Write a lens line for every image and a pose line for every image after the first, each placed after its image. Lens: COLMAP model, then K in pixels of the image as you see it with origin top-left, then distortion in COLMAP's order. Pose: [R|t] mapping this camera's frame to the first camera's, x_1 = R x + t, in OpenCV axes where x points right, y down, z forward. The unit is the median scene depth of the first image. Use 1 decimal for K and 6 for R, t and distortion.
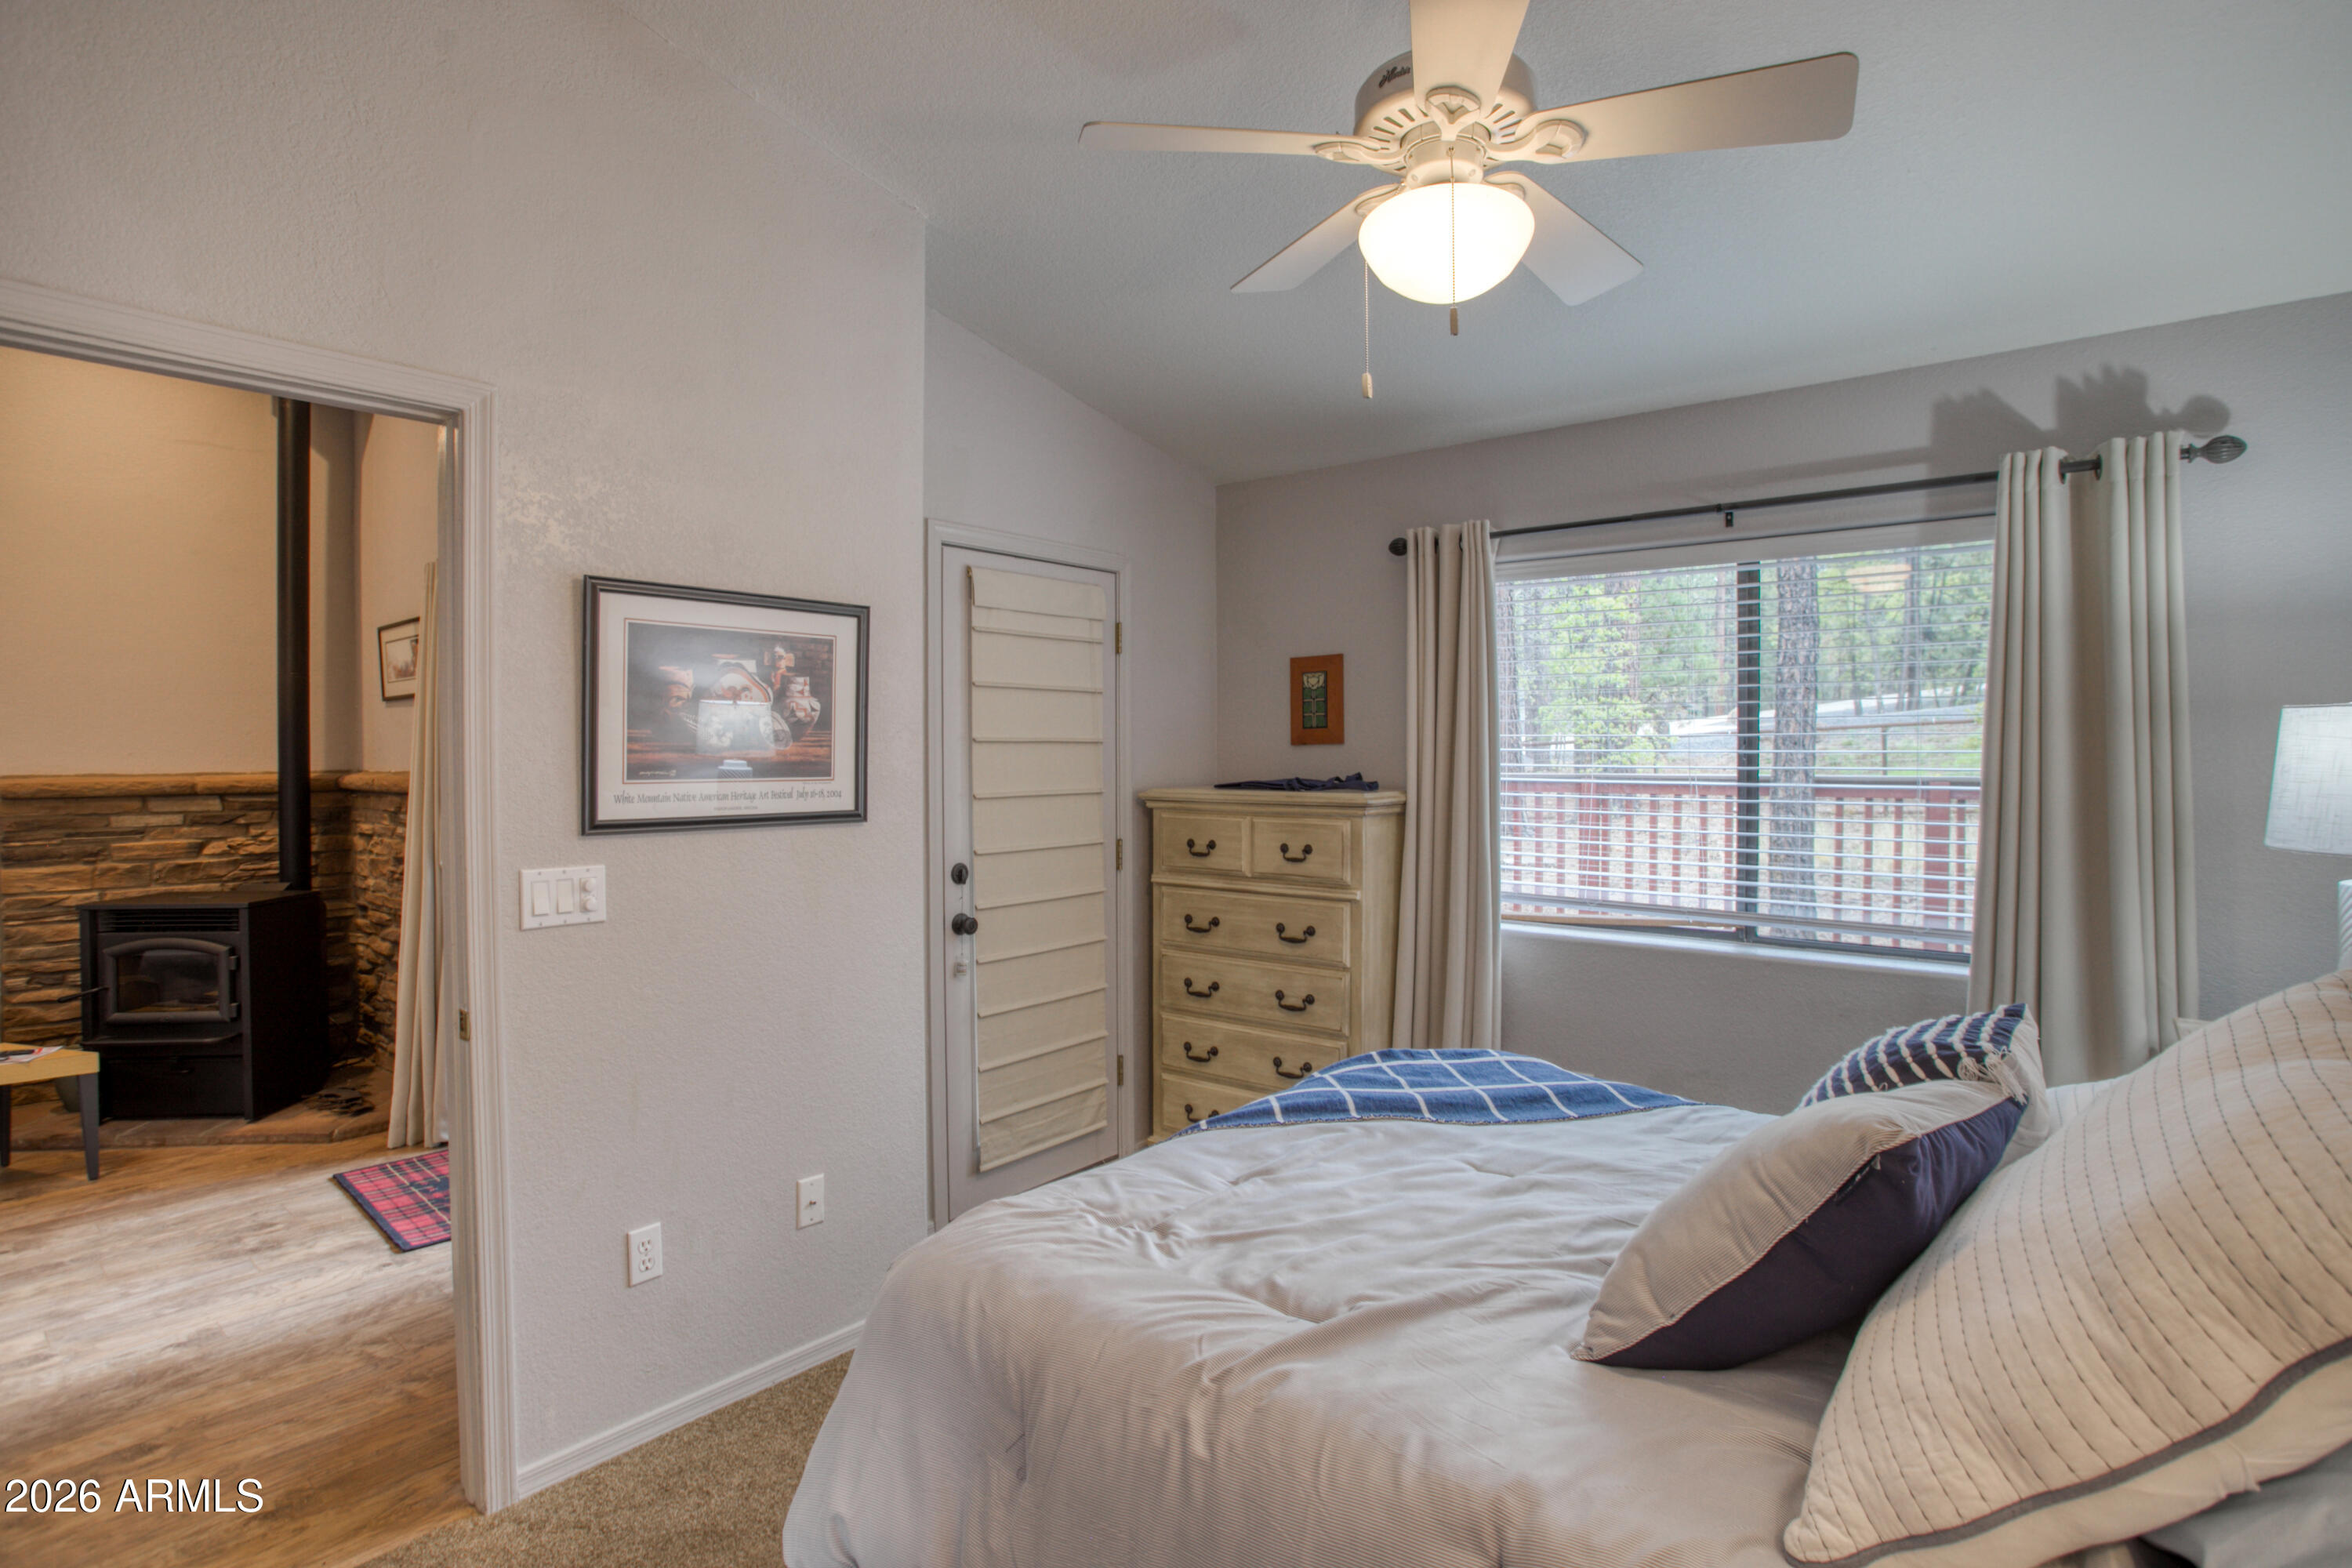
lens RADIAL K [[1148.4, 0, 1176.0], [0, 1148.4, 784.0], [0, 0, 1]] dist [-0.002924, -0.000892]
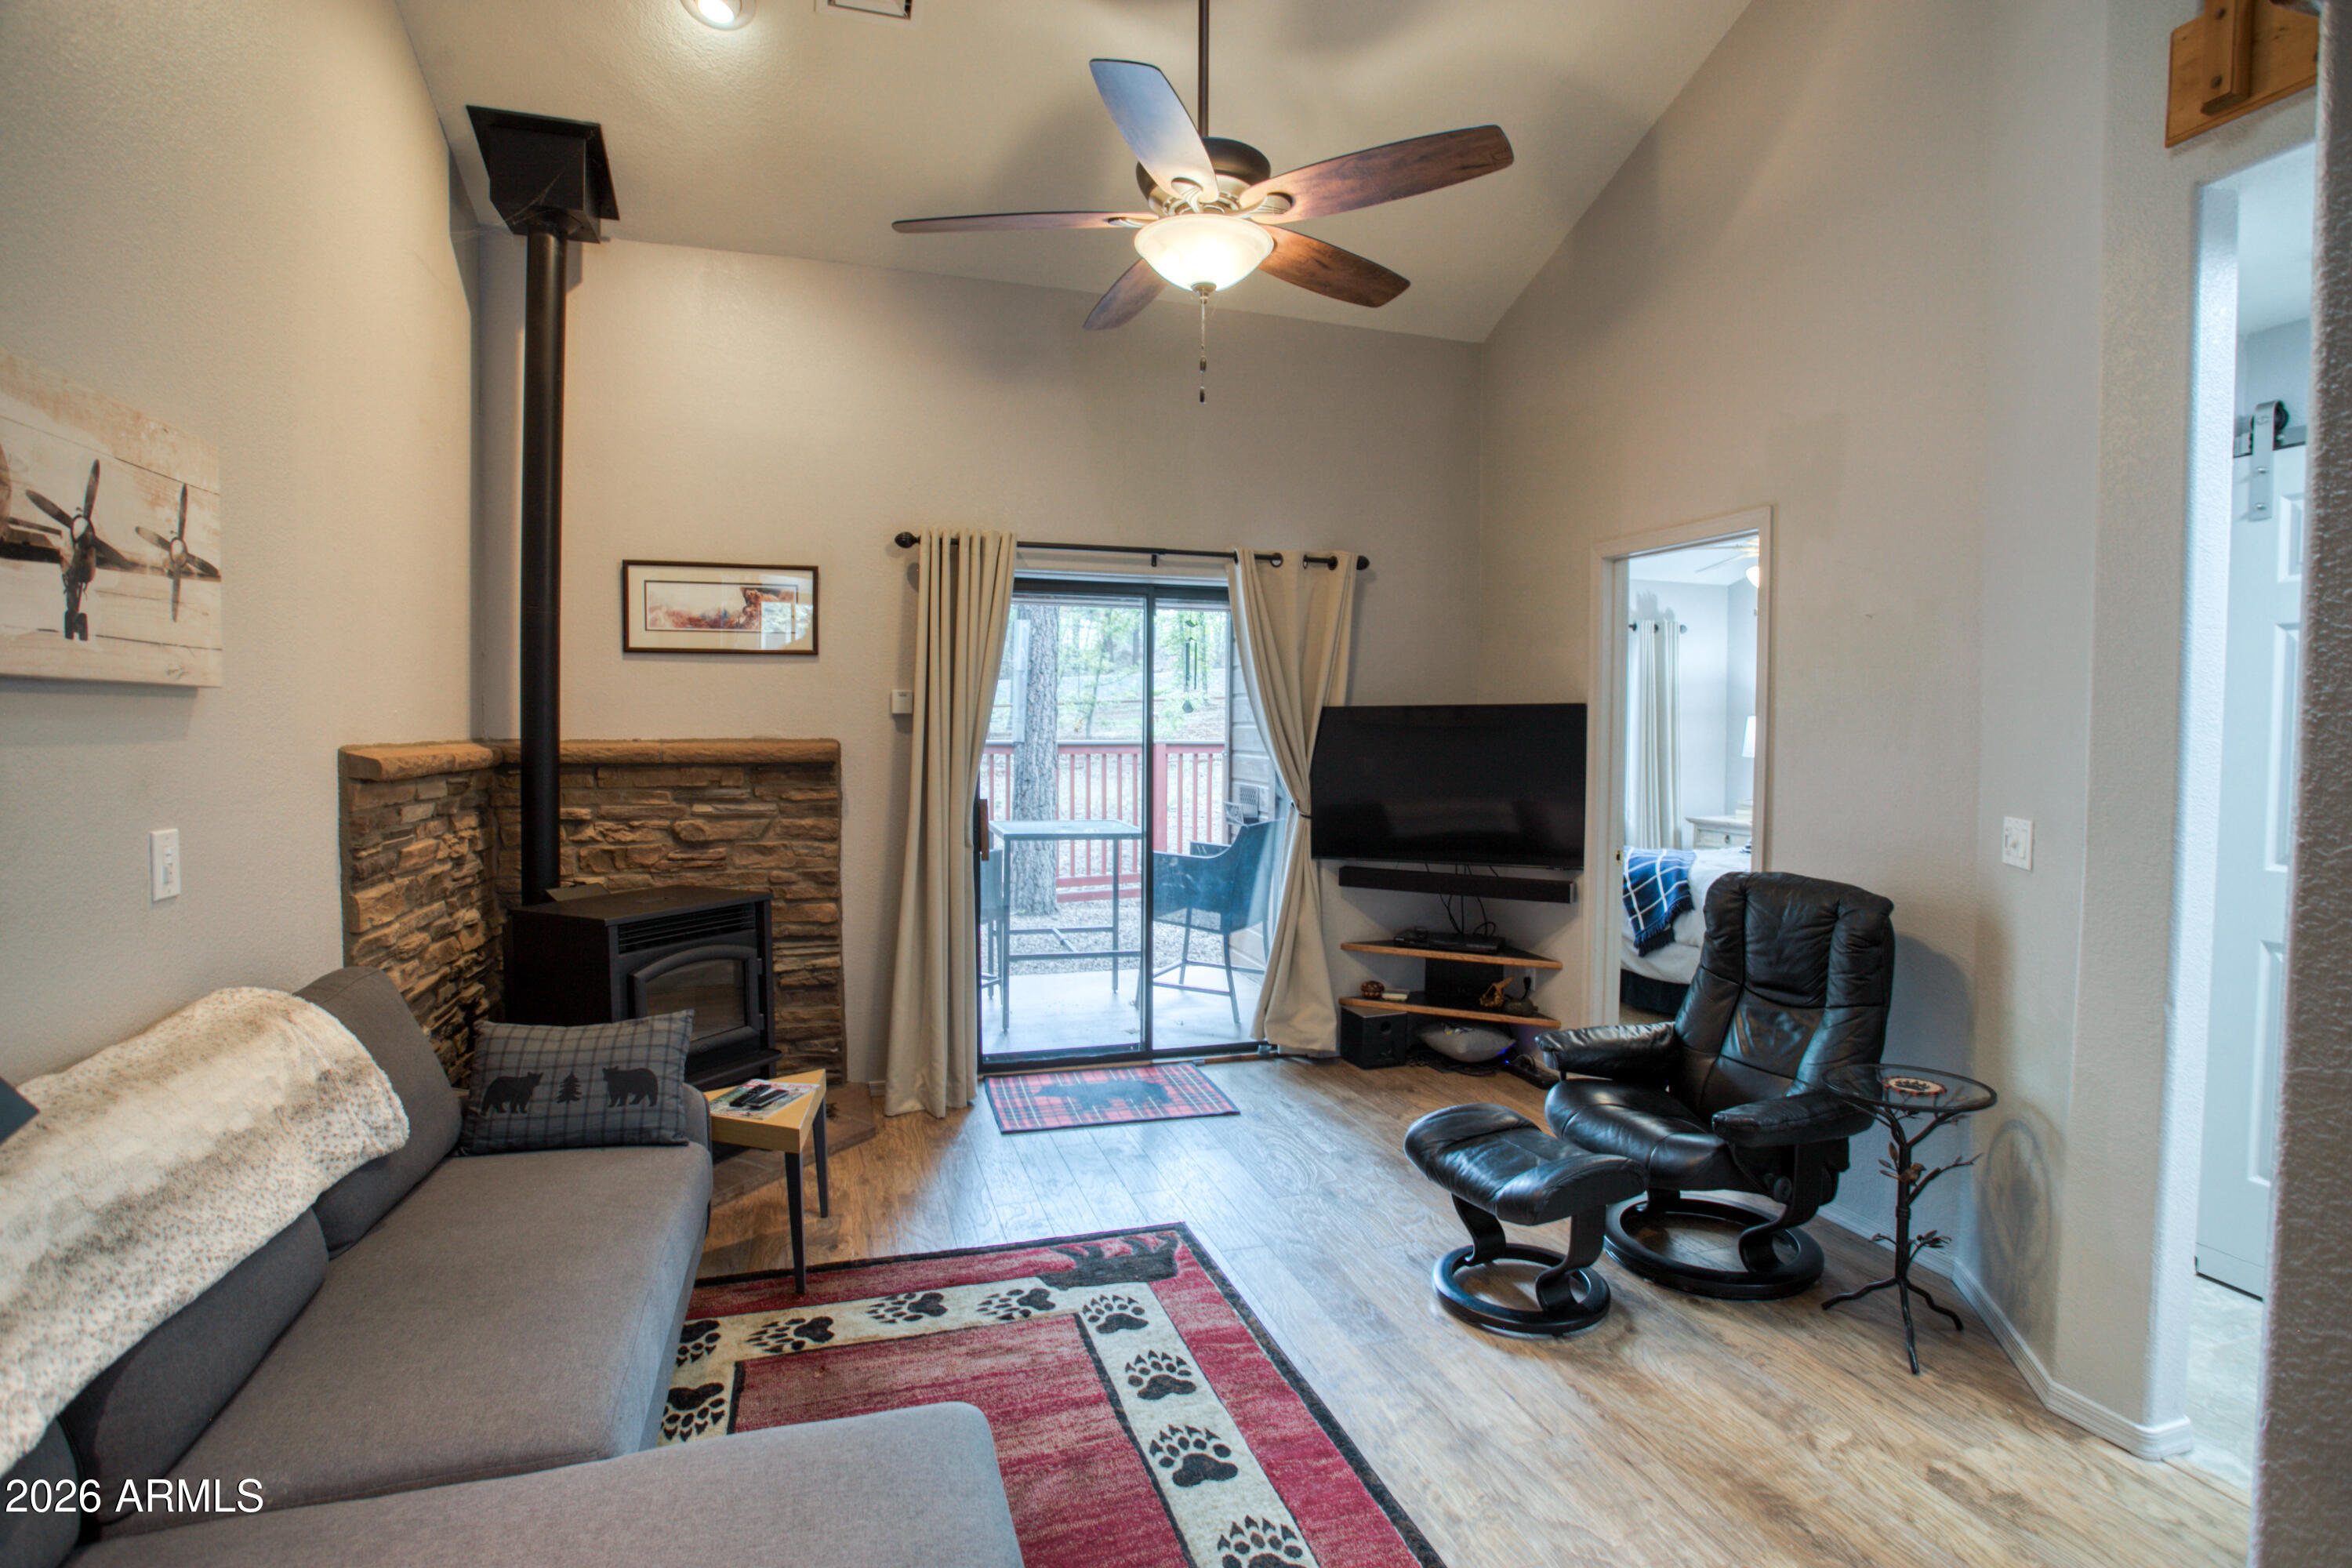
lens RADIAL K [[1176.2, 0, 1176.0], [0, 1176.2, 784.0], [0, 0, 1]] dist [-0.042038, 0.000542]
pose [[0.543598, -0.043178, 0.838235, -1.239087], [0.023711, 0.999067, 0.036086, 0.001077], [-0.839011, 0.000259, 0.544114, 0.255577]]
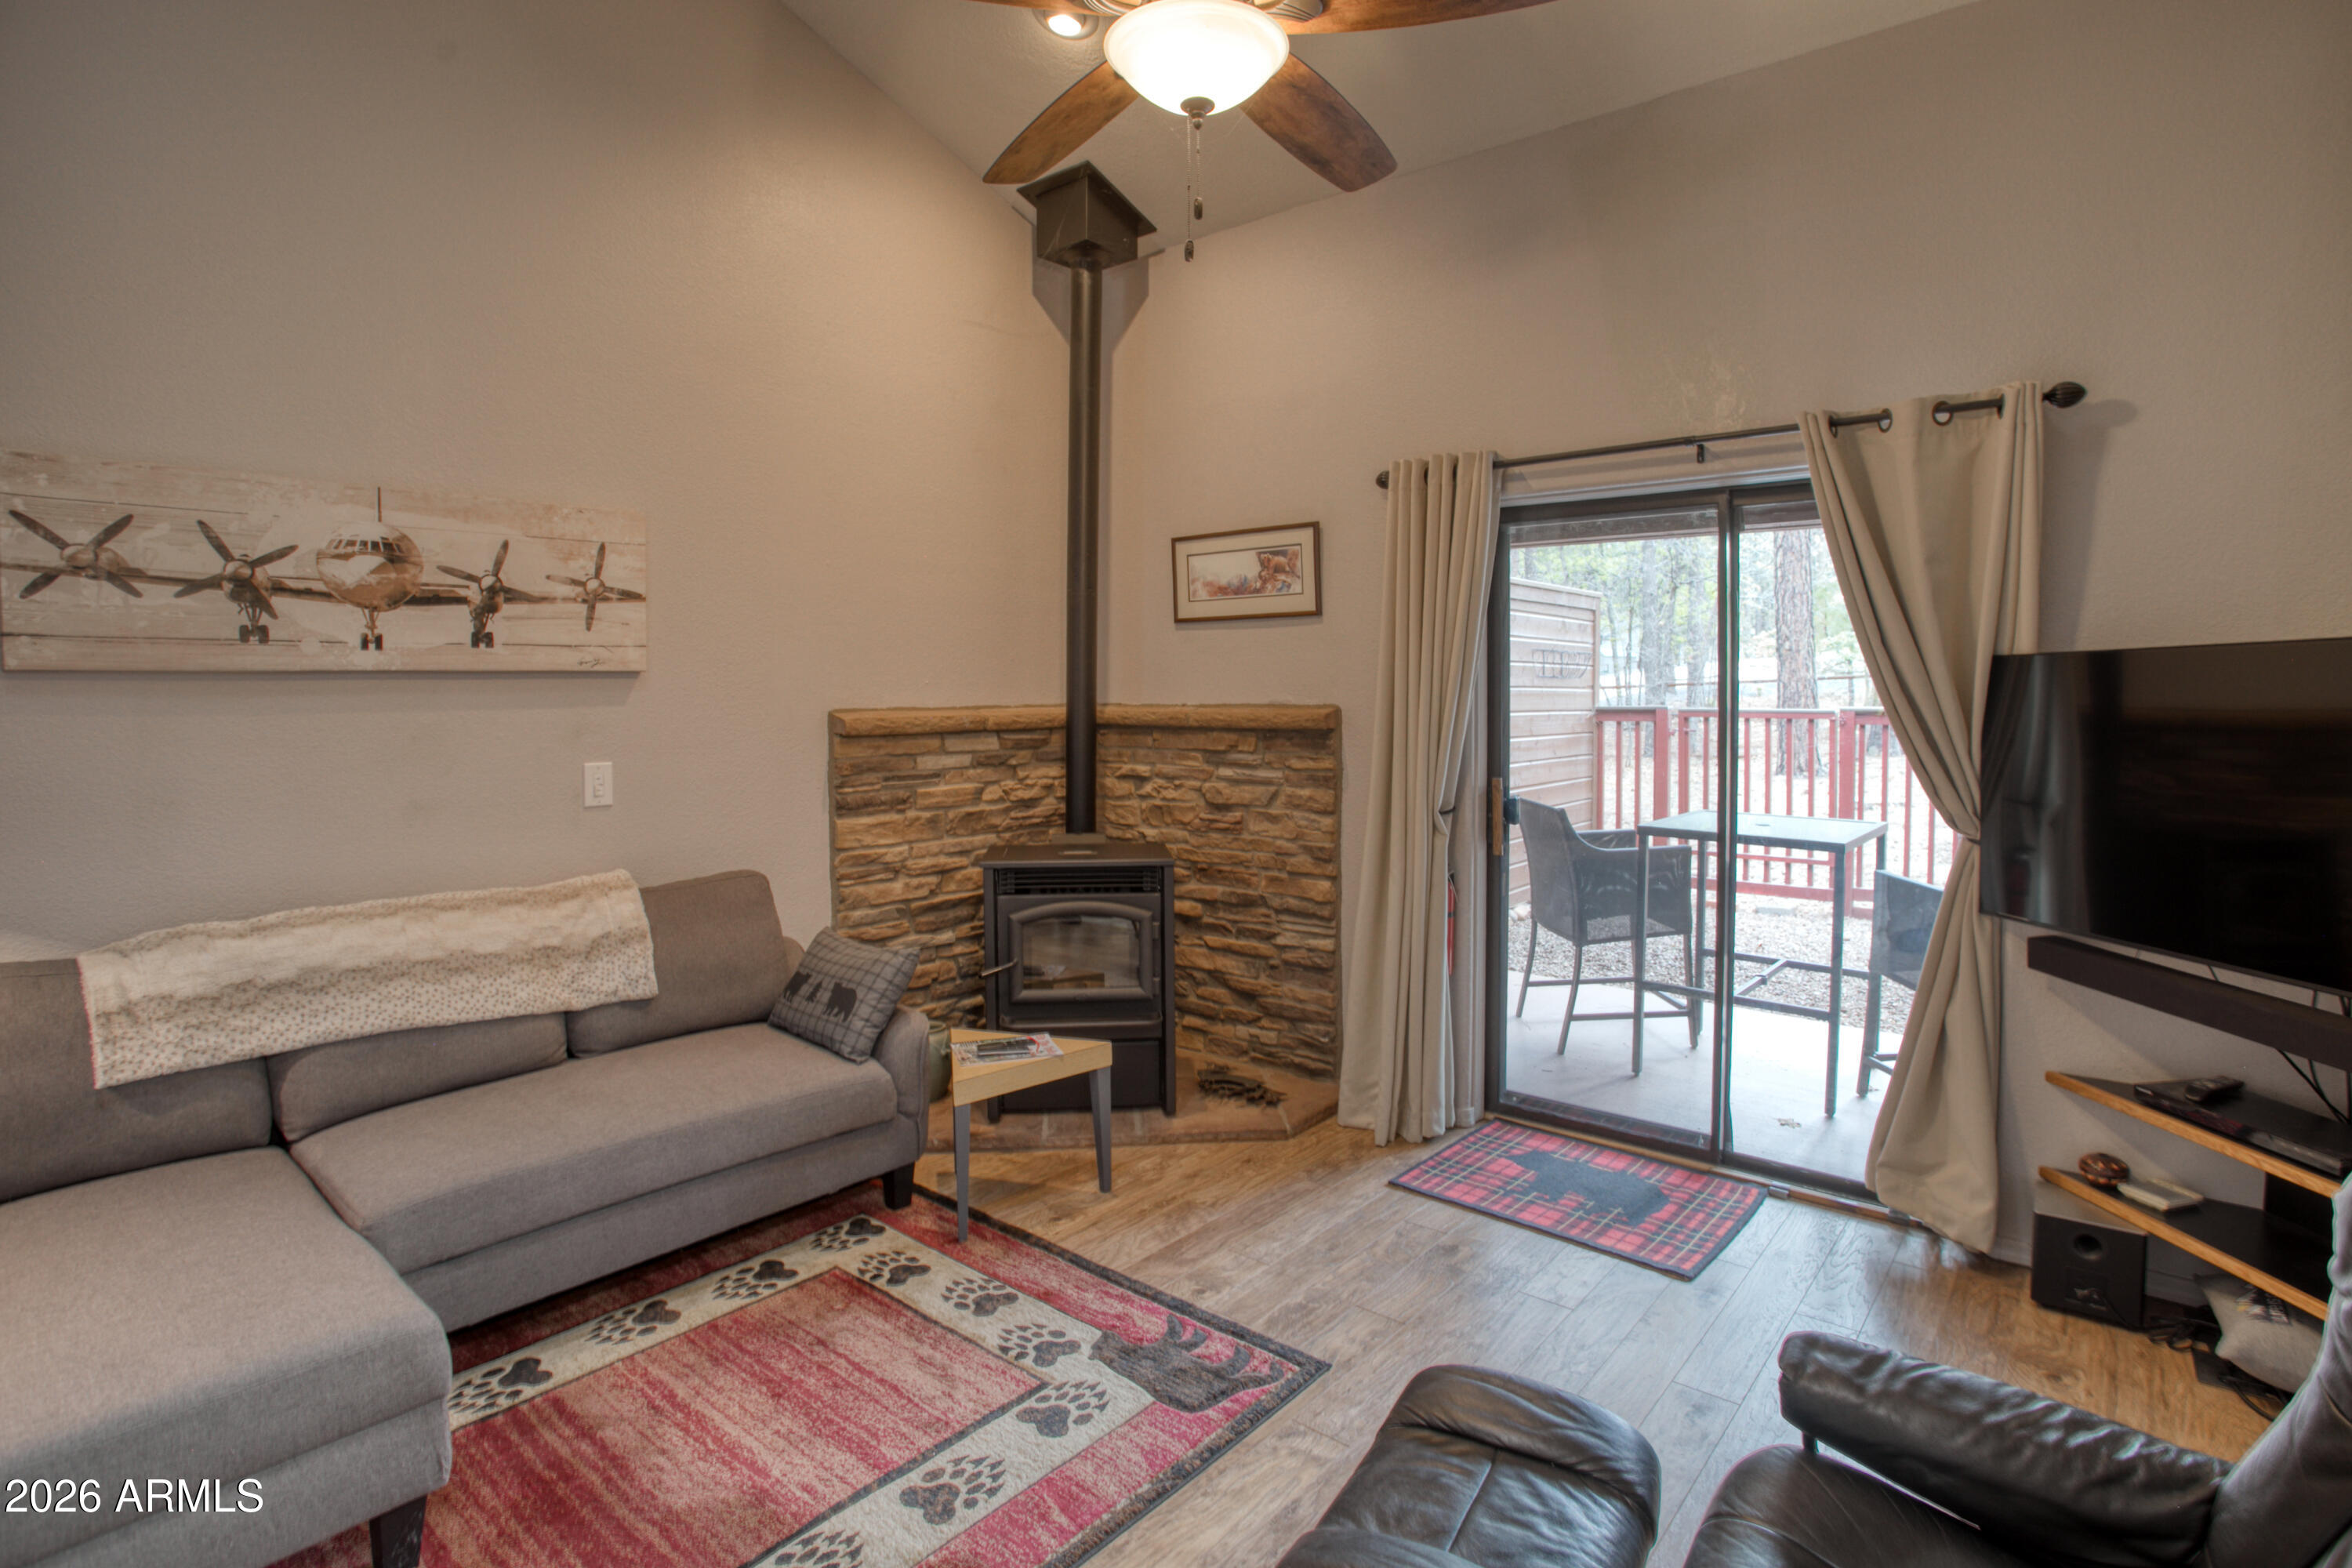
lens RADIAL K [[1182.7, 0, 1180.6], [0, 1182.7, 711.4], [0, 0, 1]] dist [-0.111609, 0.070851]
pose [[0.999835, -0.010004, -0.015156, -0.717350], [0.009878, 0.999916, -0.008378, 0.003486], [0.015238, 0.008227, 0.999850, 0.123914]]
